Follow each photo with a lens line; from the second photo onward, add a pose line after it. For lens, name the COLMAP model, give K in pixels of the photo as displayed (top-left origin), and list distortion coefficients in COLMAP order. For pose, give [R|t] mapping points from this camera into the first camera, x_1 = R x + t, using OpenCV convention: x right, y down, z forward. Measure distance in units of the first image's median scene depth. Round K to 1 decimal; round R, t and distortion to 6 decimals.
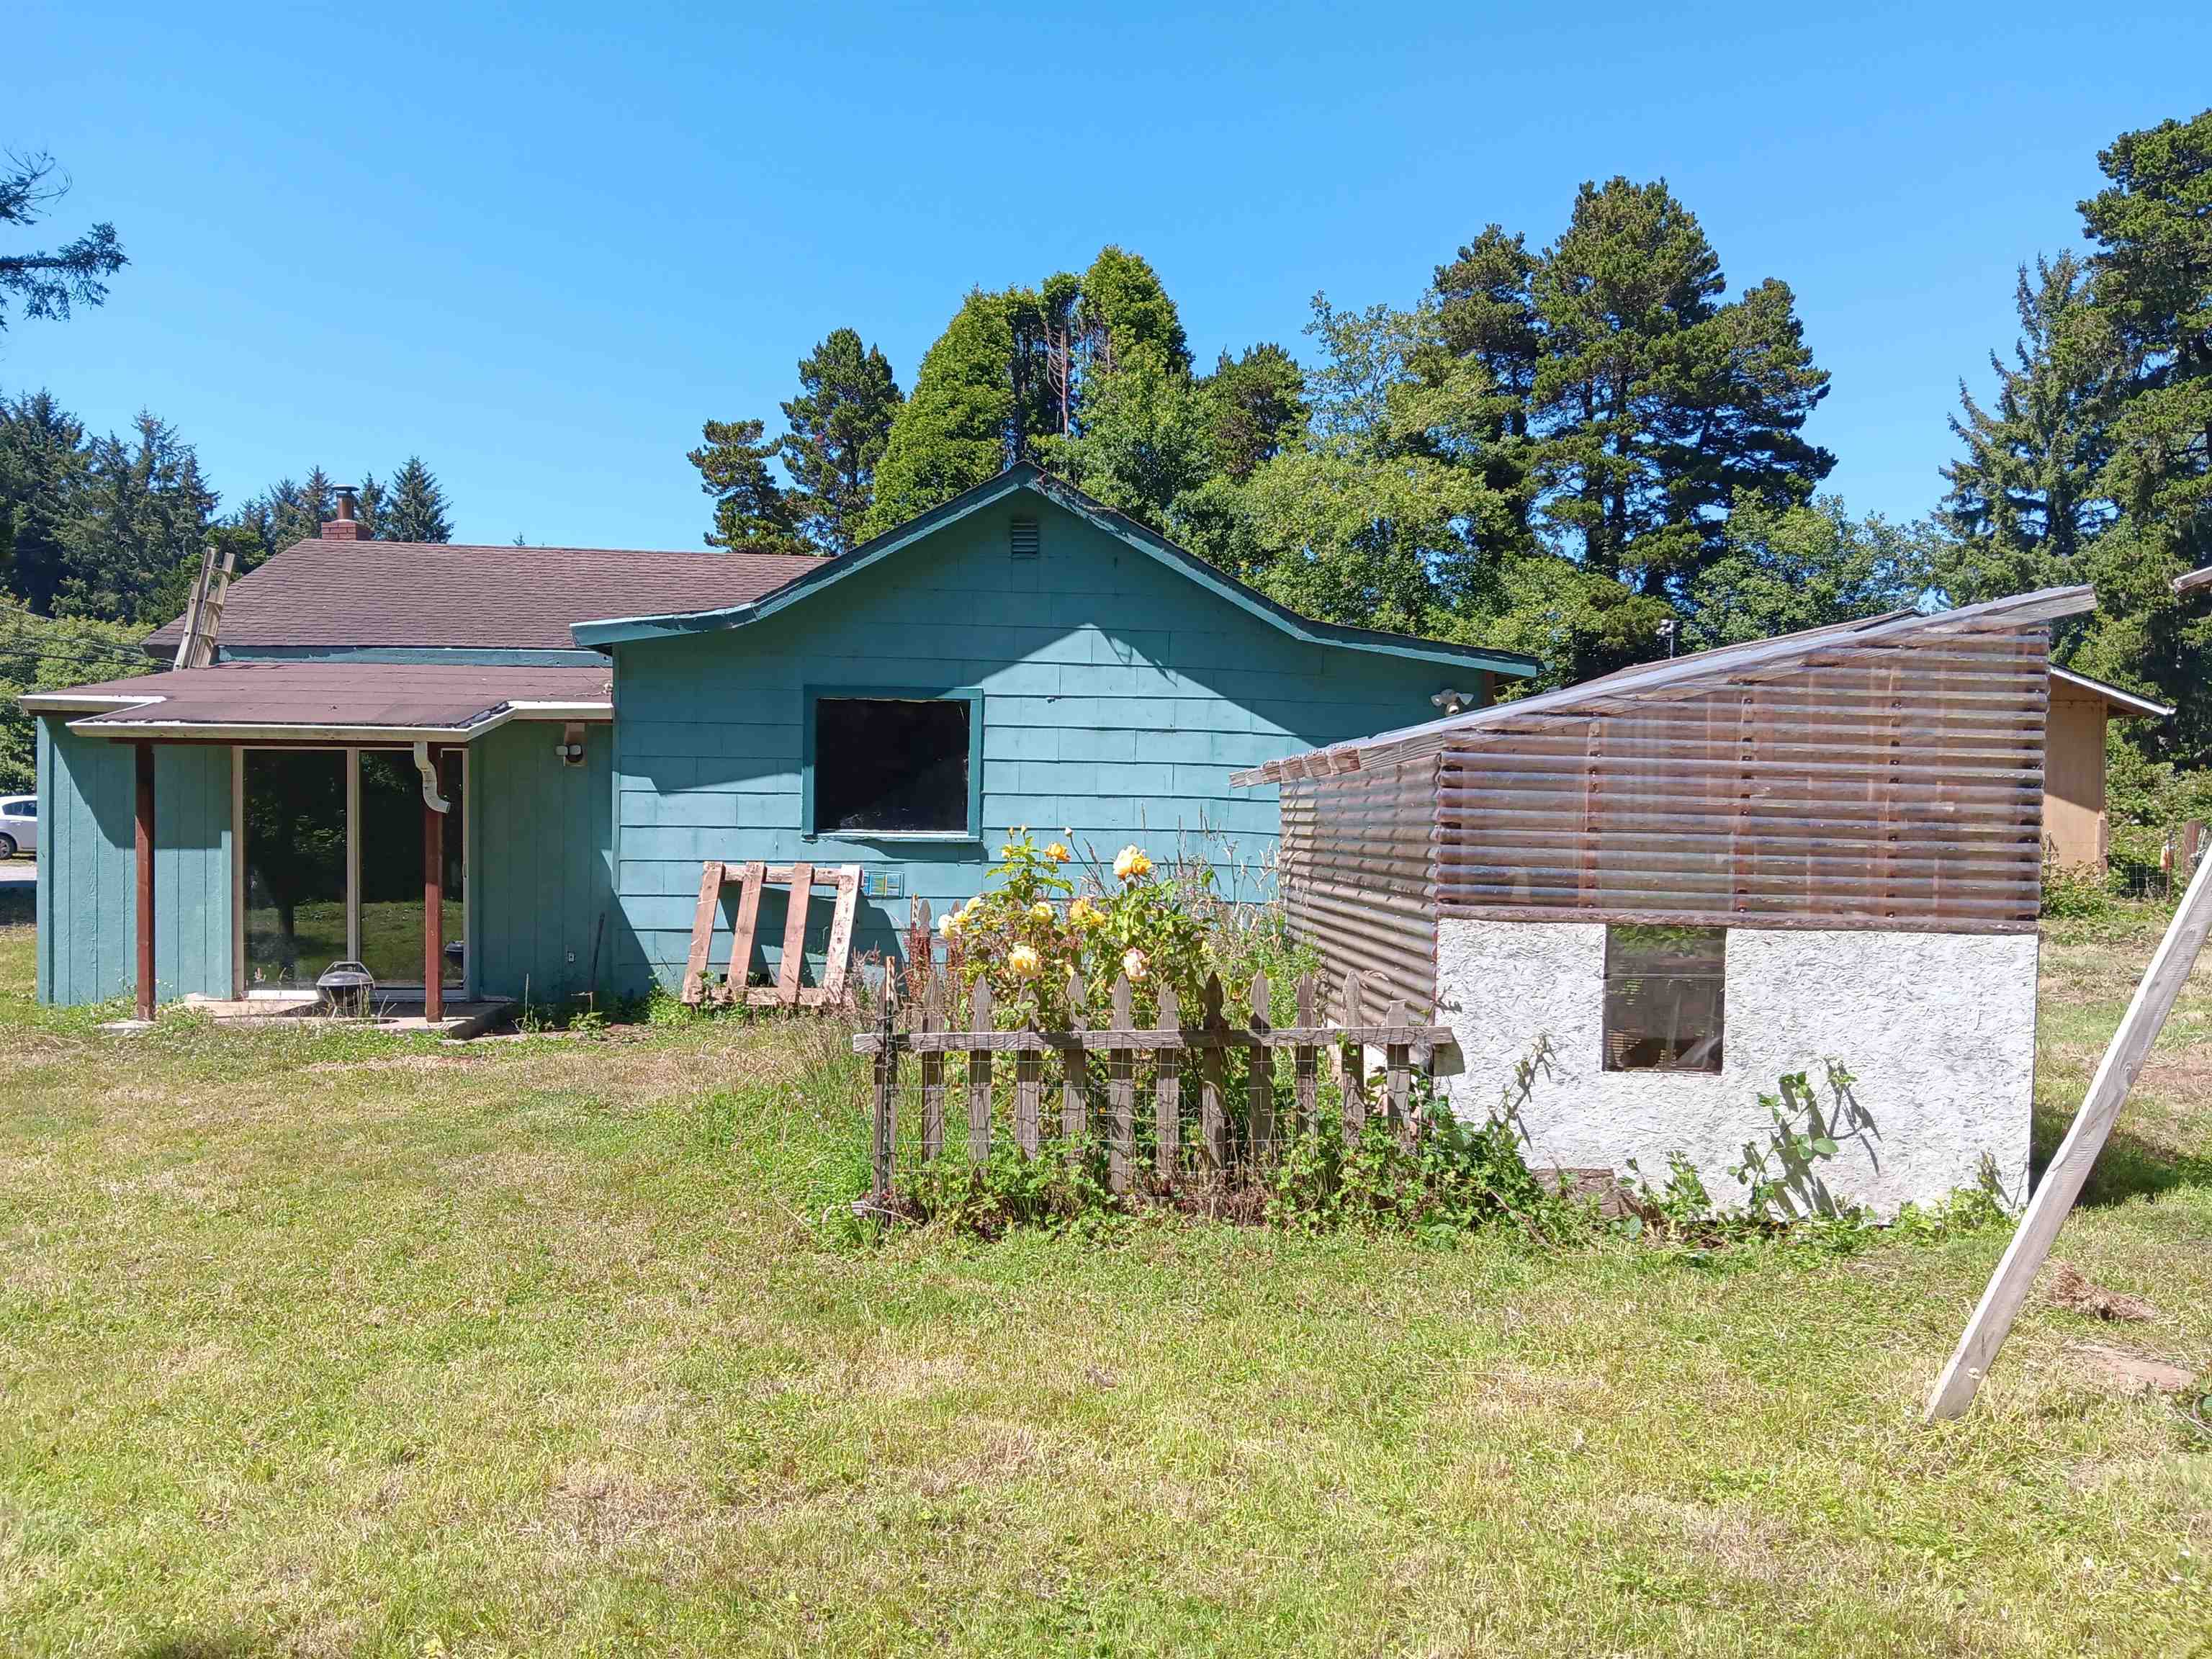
lens RADIAL K [[1760.6, 0, 1109.6], [0, 1760.6, 822.7], [0, 0, 1]] dist [0.044342, -0.091471]
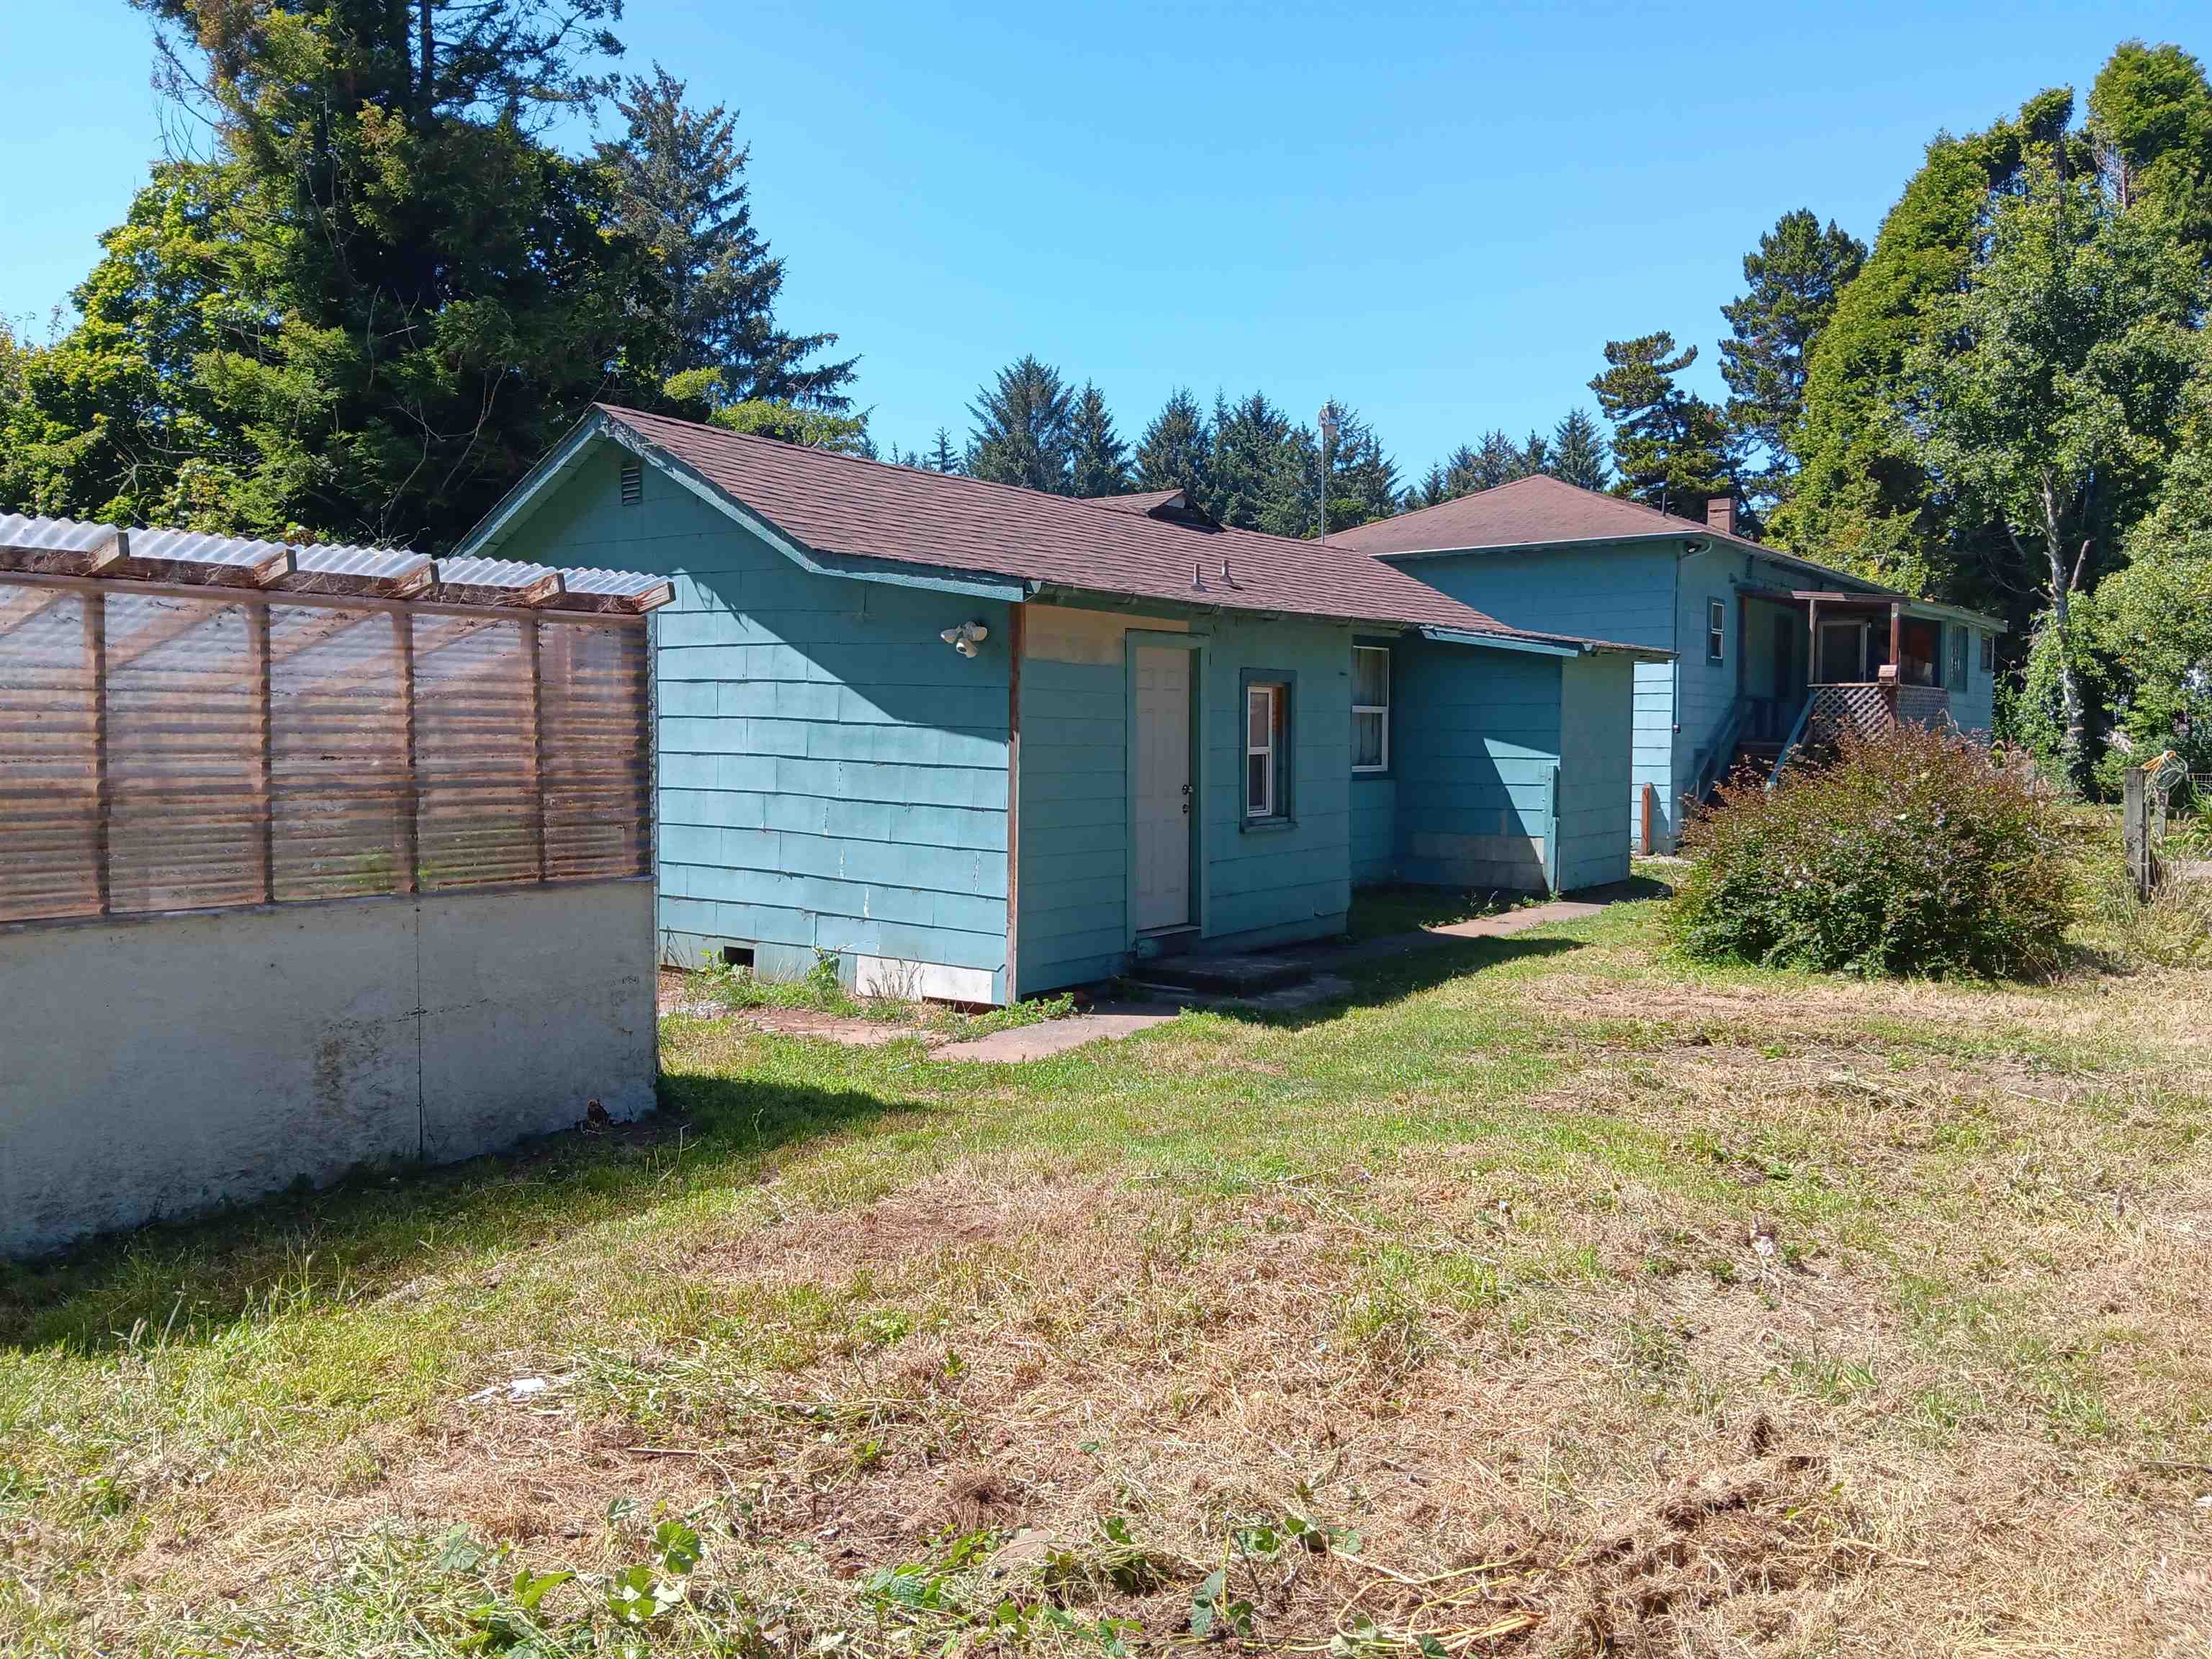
lens RADIAL K [[1760.6, 0, 1103.9], [0, 1760.6, 824.9], [0, 0, 1]] dist [0.044342, -0.091471]
pose [[0.755317, 0.026246, -0.654834, 0.178505], [-0.004389, 0.999378, 0.034993, -0.002616], [0.655345, -0.023557, 0.754962, 0.101597]]
